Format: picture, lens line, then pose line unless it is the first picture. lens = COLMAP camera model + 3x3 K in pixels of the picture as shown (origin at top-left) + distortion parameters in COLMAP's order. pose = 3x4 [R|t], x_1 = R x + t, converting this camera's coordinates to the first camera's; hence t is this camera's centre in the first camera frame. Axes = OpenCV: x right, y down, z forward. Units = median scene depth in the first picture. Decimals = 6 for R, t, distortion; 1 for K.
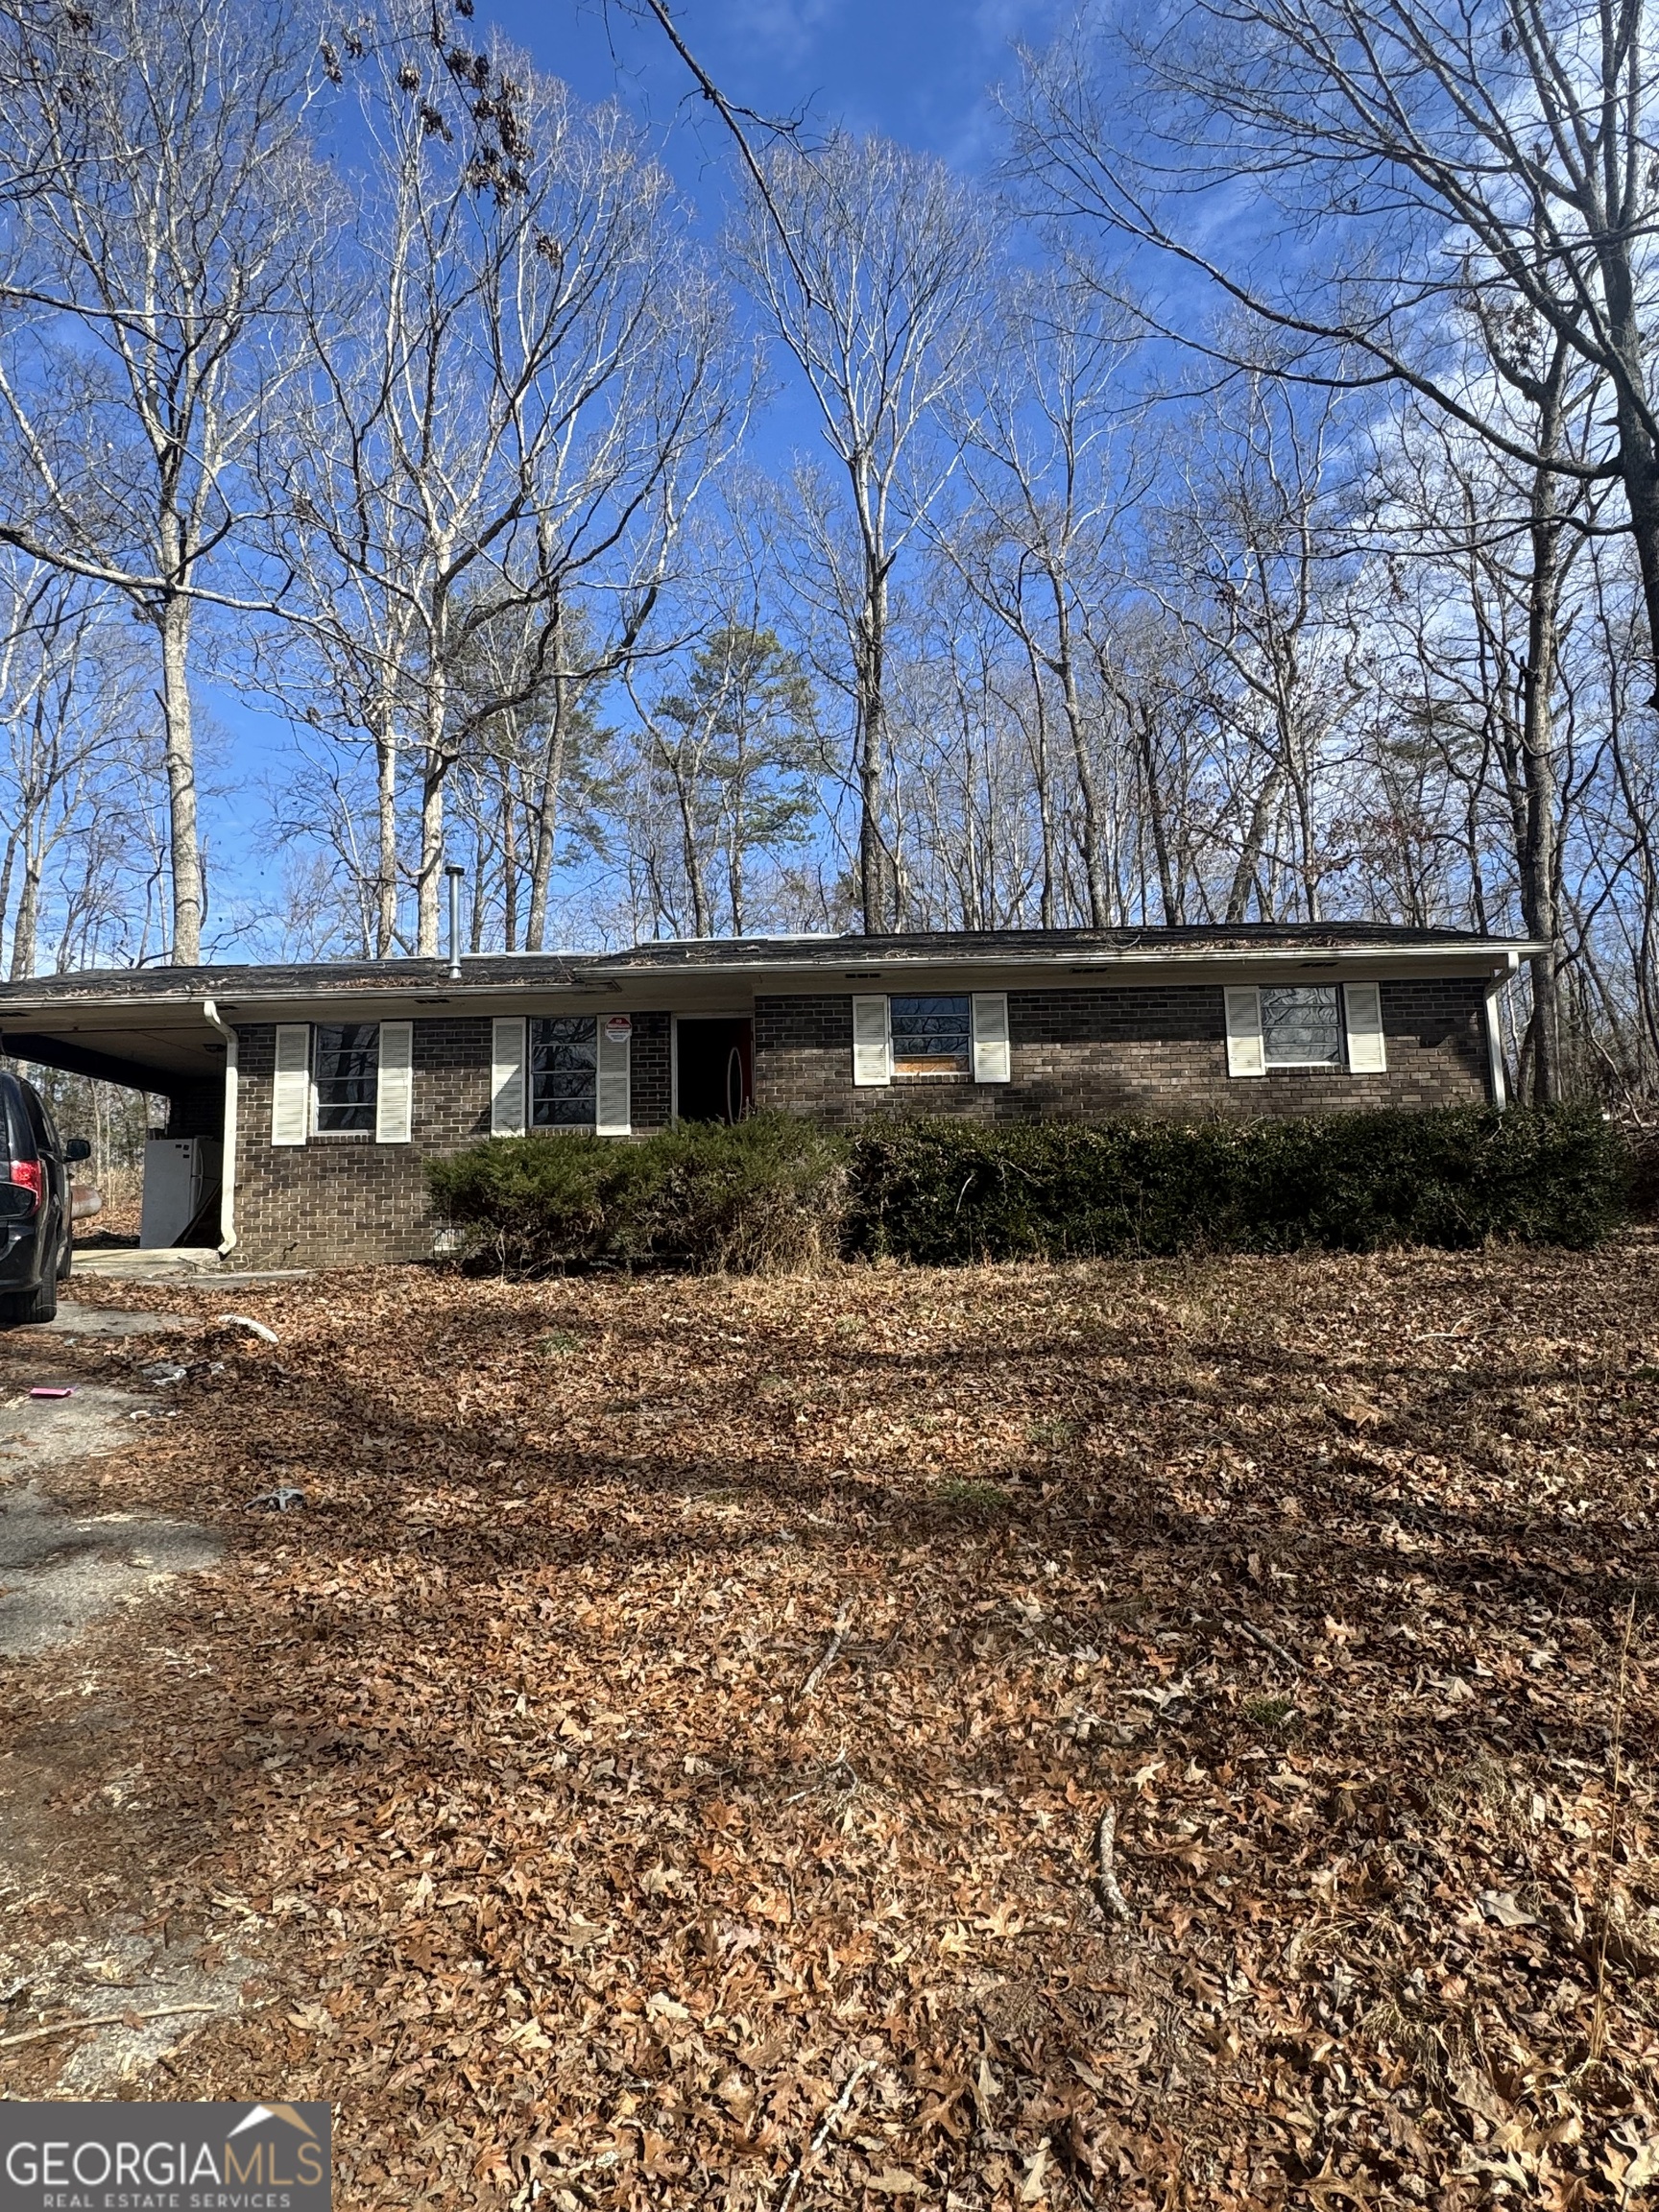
lens RADIAL K [[1288.7, 0, 828.4], [0, 1288.7, 1105.9], [0, 0, 1]] dist [-0.008455, 0.000712]
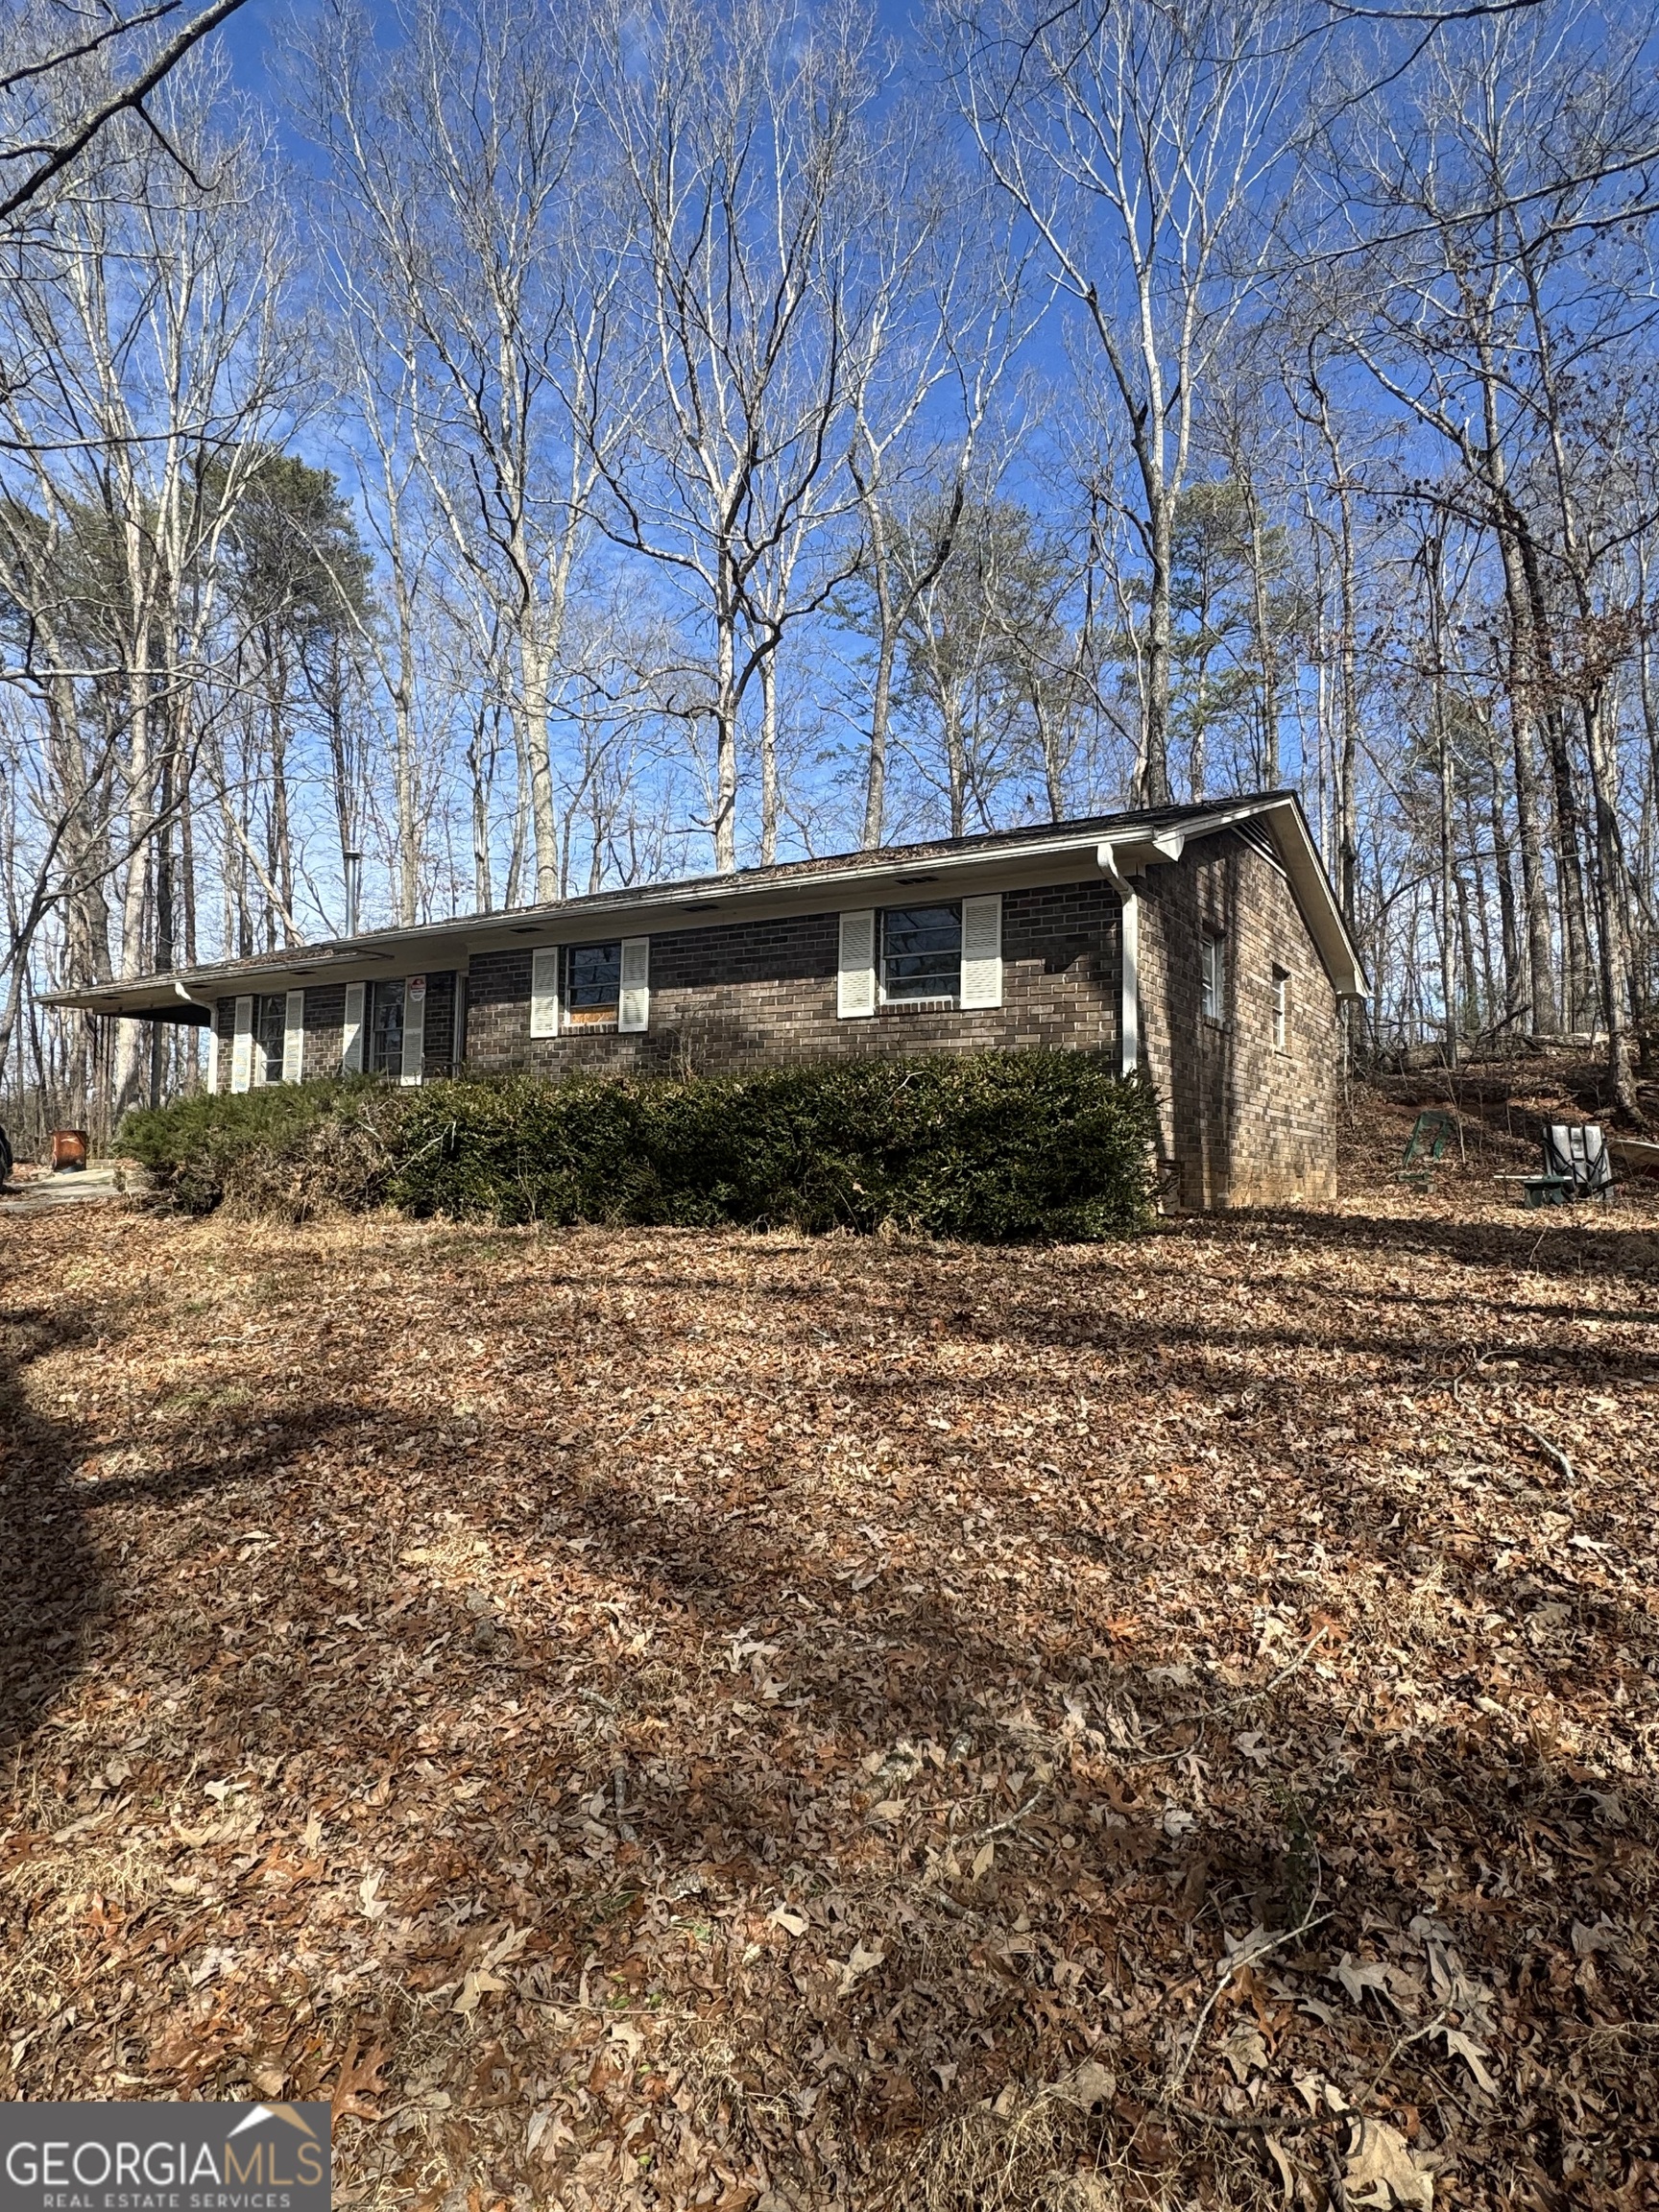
lens RADIAL K [[1288.7, 0, 829.4], [0, 1288.7, 1109.0], [0, 0, 1]] dist [-0.008455, 0.000712]
pose [[0.848540, 0.005457, -0.529103, 0.768222], [0.037336, 0.996837, 0.070157, -0.022483], [0.527813, -0.079285, 0.845652, 0.245759]]
